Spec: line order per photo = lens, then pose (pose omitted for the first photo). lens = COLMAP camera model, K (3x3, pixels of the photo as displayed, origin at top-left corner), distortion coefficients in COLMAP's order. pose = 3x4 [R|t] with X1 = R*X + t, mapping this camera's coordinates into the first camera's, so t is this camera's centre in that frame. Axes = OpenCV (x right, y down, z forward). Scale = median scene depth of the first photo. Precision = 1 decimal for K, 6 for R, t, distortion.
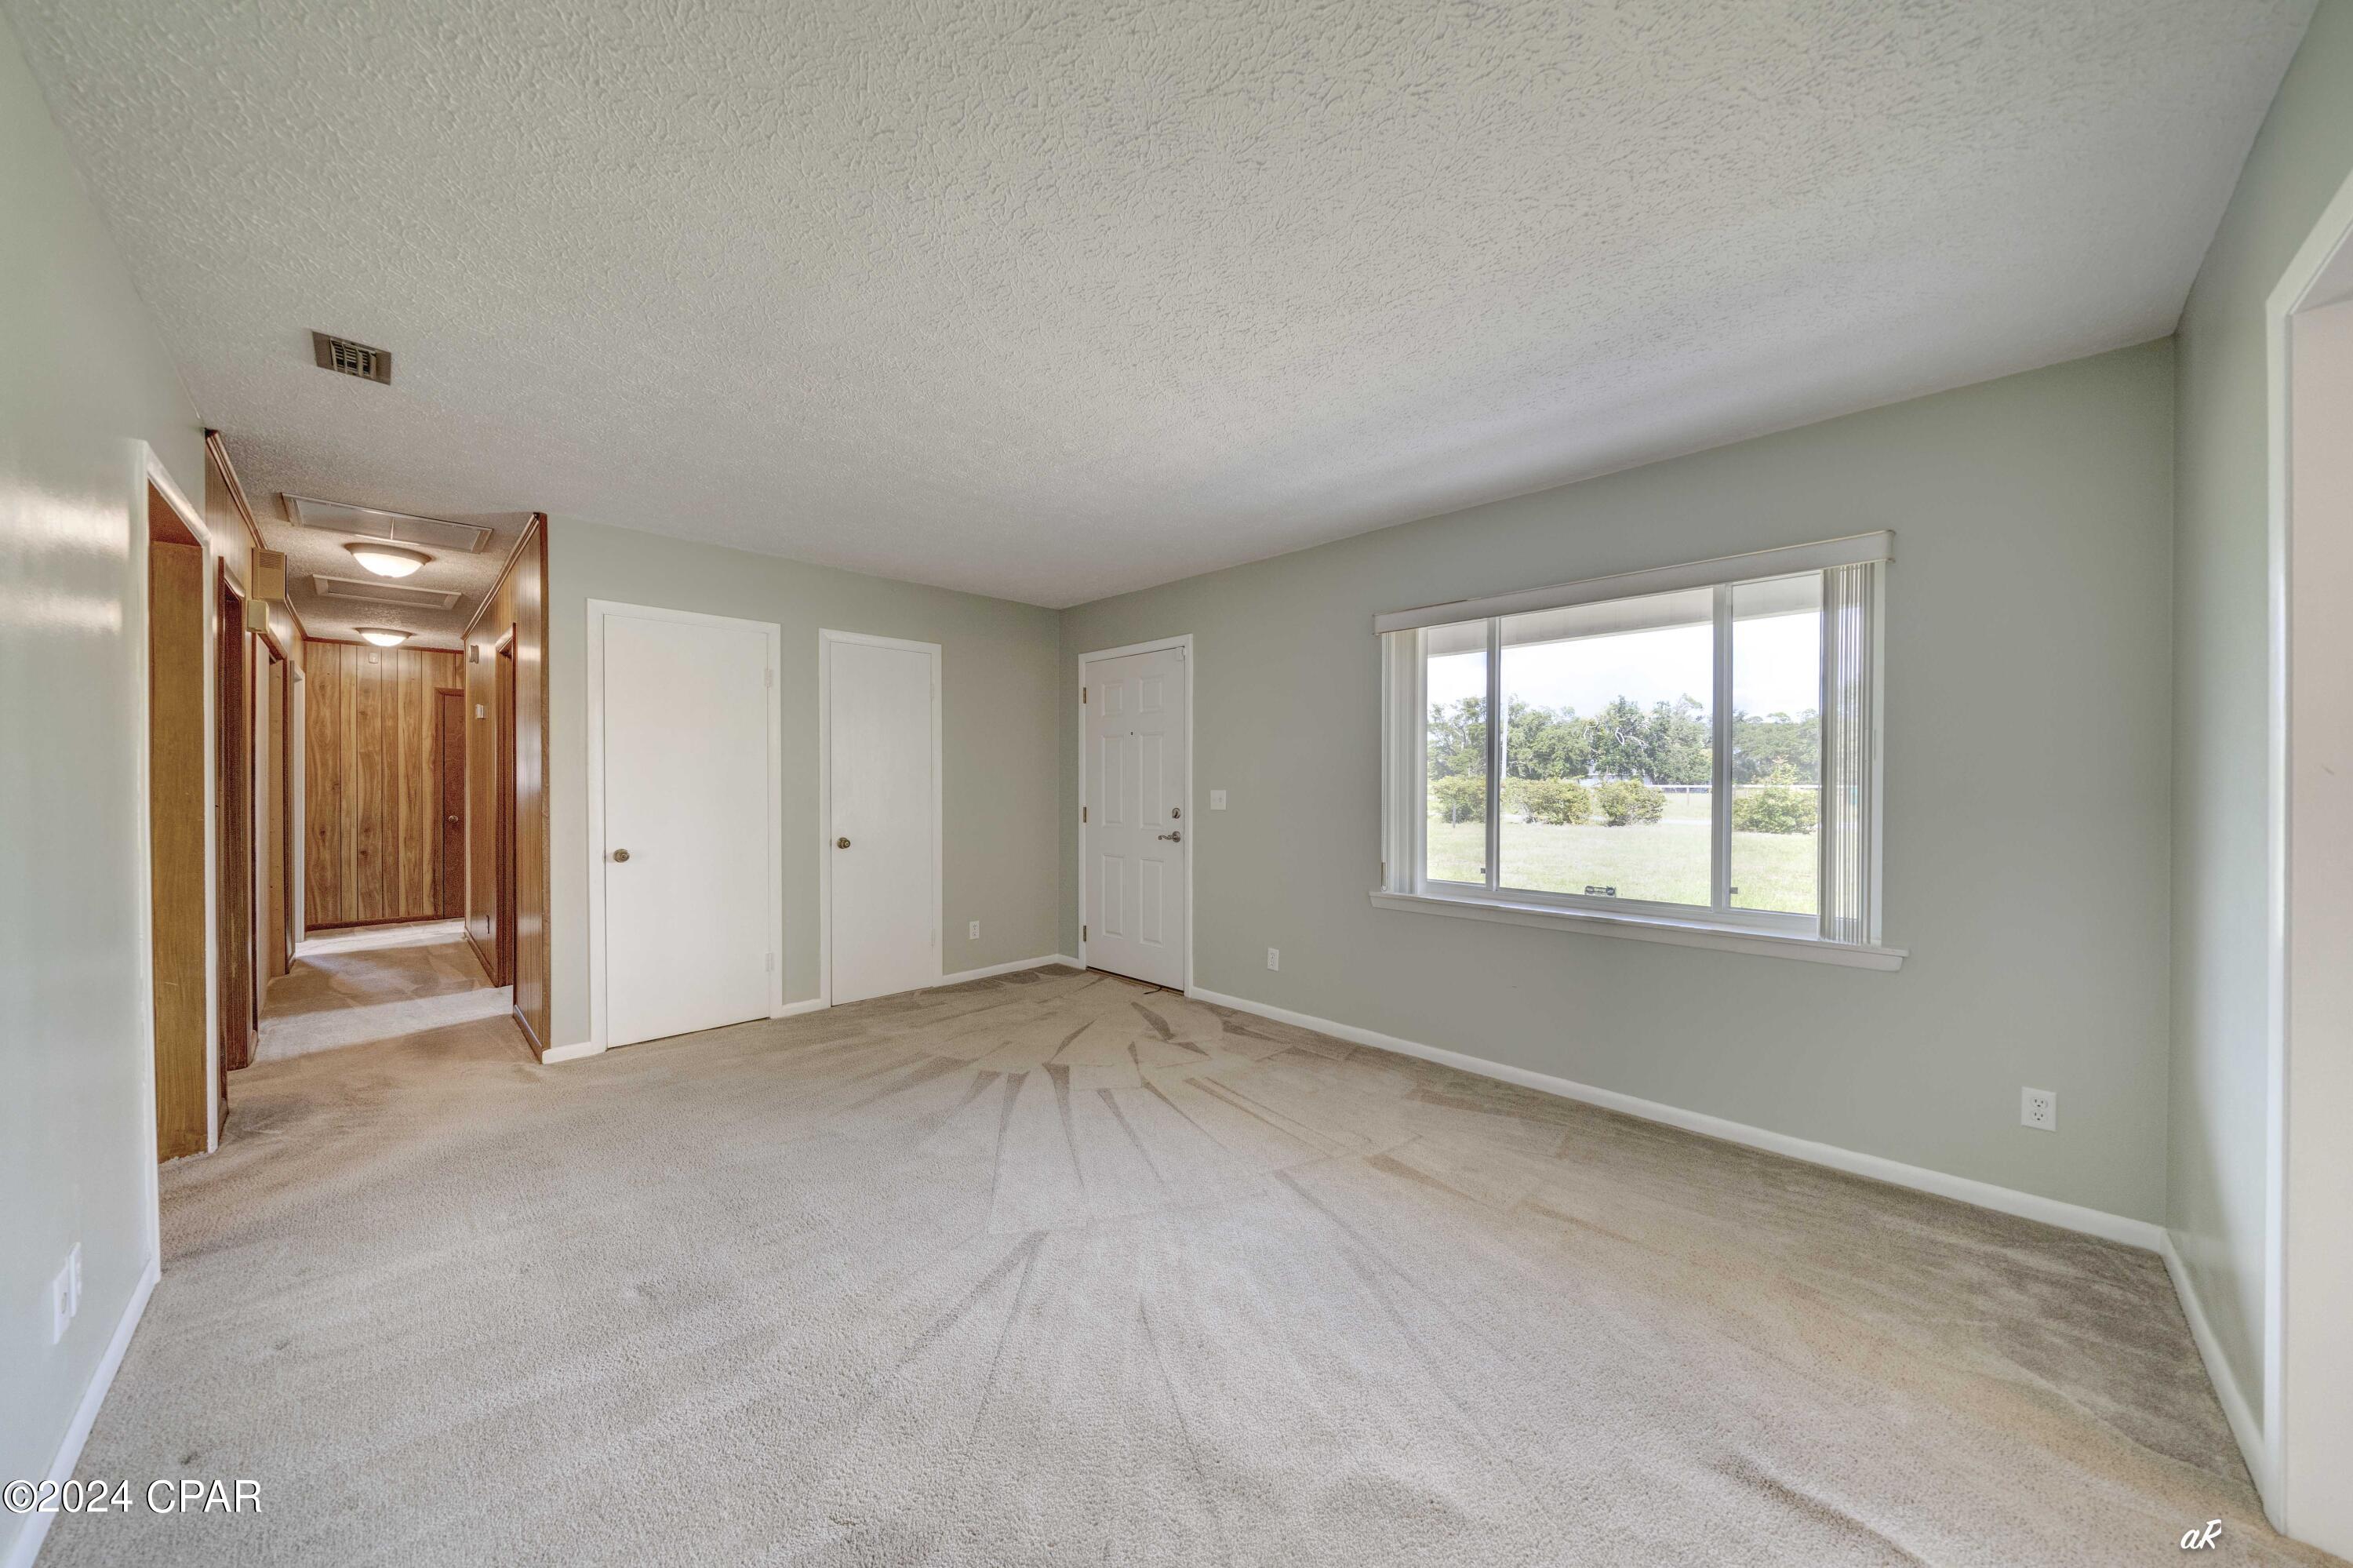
lens RADIAL K [[804.1, 0, 1170.0], [0, 804.1, 791.7], [0, 0, 1]] dist [-0.001979, -0.000117]
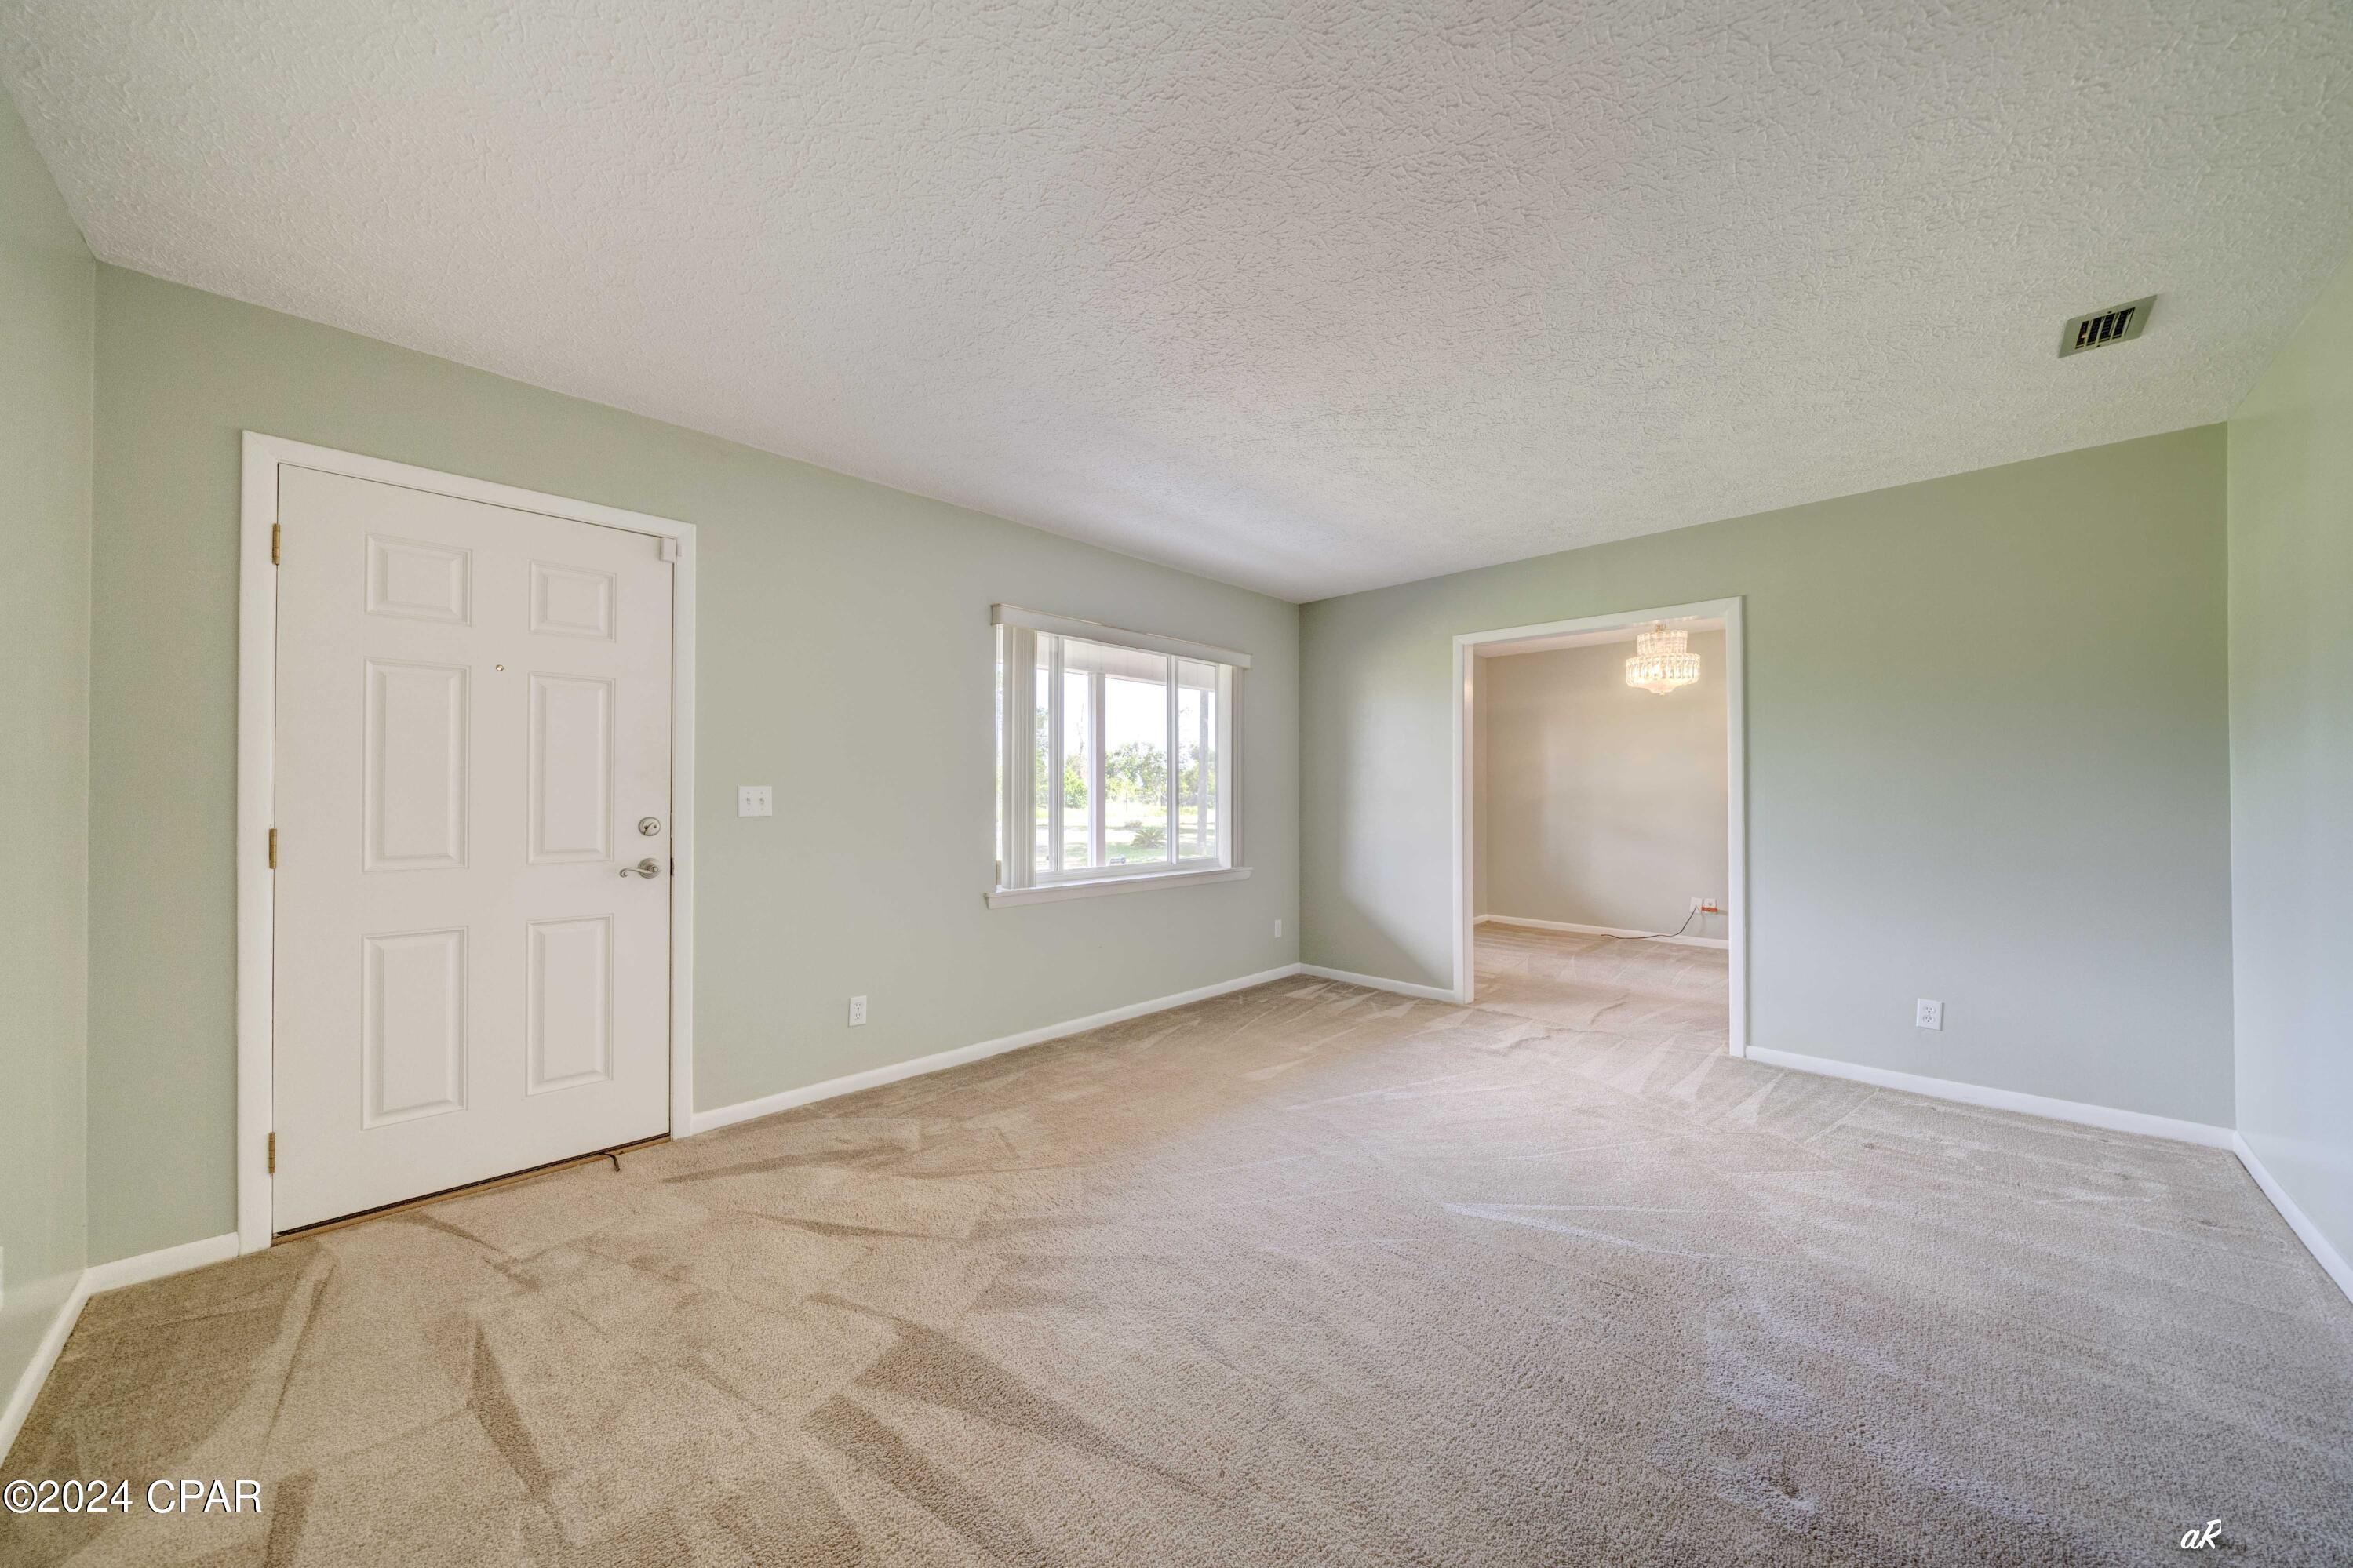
lens RADIAL K [[803.9, 0, 1120.4], [0, 803.9, 796.1], [0, 0, 1]] dist [-0.001979, -0.000117]
pose [[0.009104, 0.010321, 0.999905, -0.566115], [0.016300, 0.999812, -0.010468, 0.016853], [-0.999826, 0.016394, 0.008934, 0.670473]]
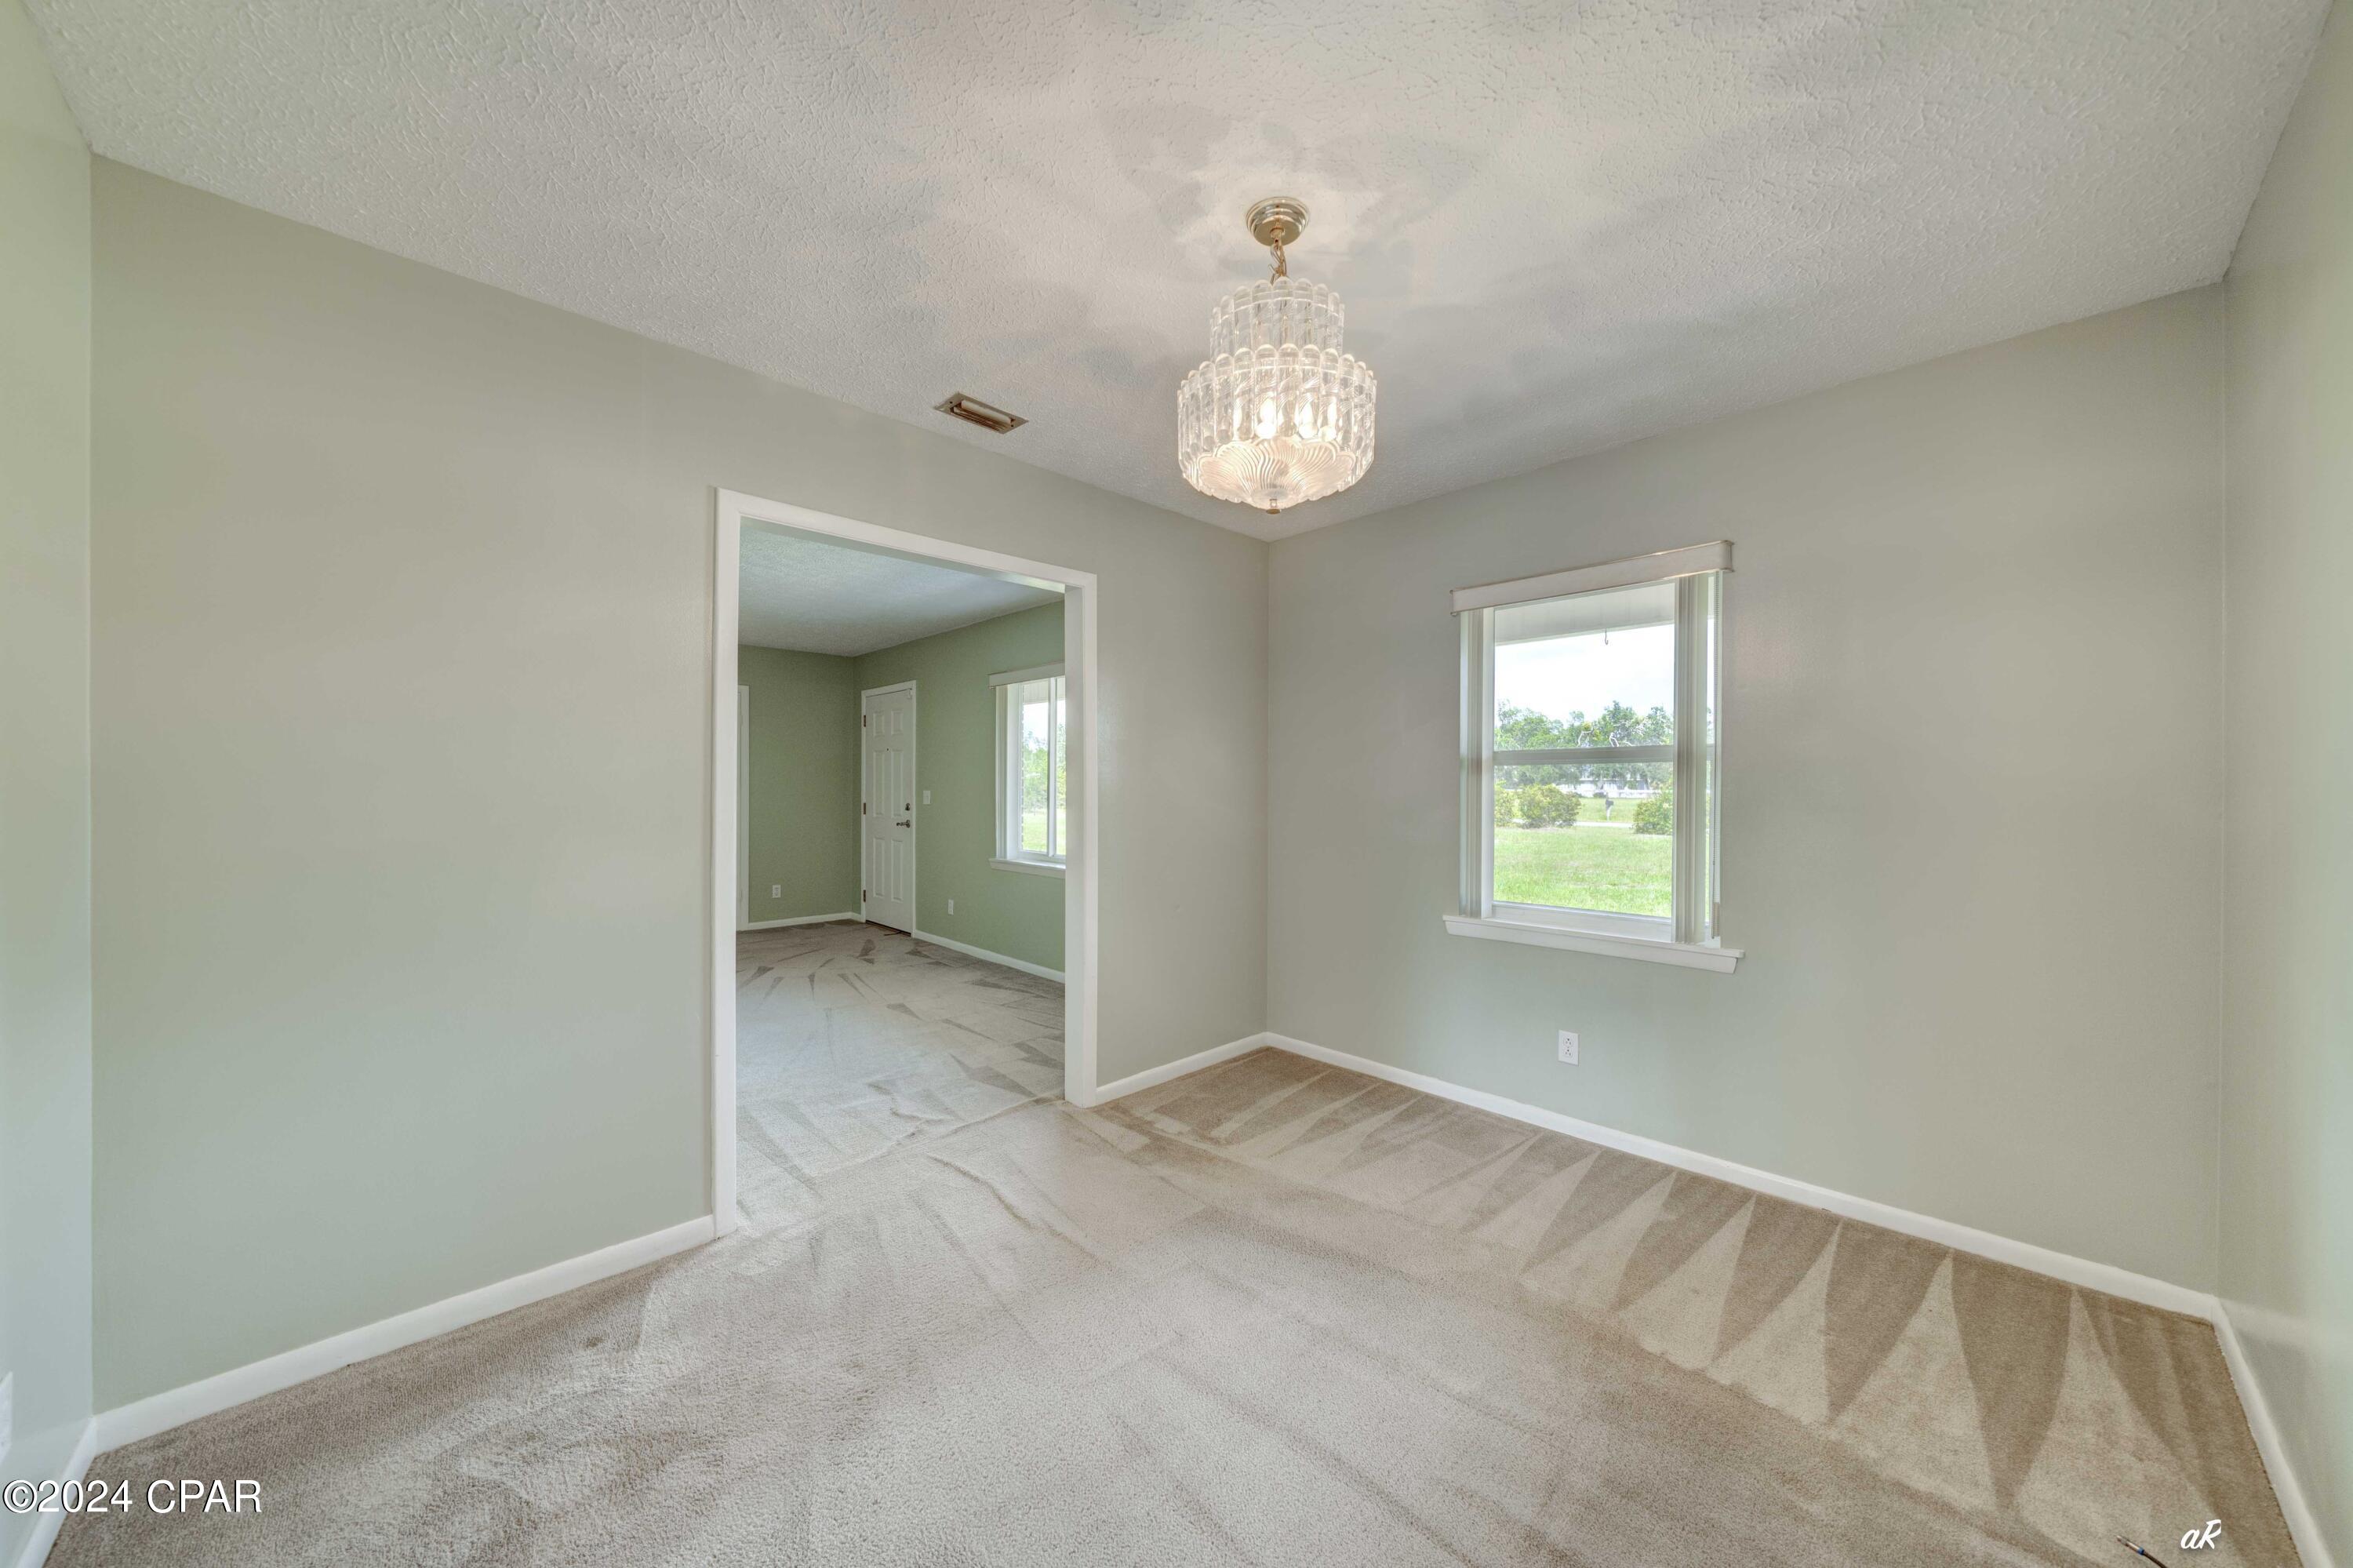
lens RADIAL K [[804.1, 0, 1171.2], [0, 804.1, 790.7], [0, 0, 1]] dist [-0.001979, -0.000117]
pose [[0.999950, 0.004591, -0.008924, 0.485738], [-0.004632, 0.999979, -0.004613, 0.002424], [0.008902, 0.004654, 0.999950, -0.405046]]
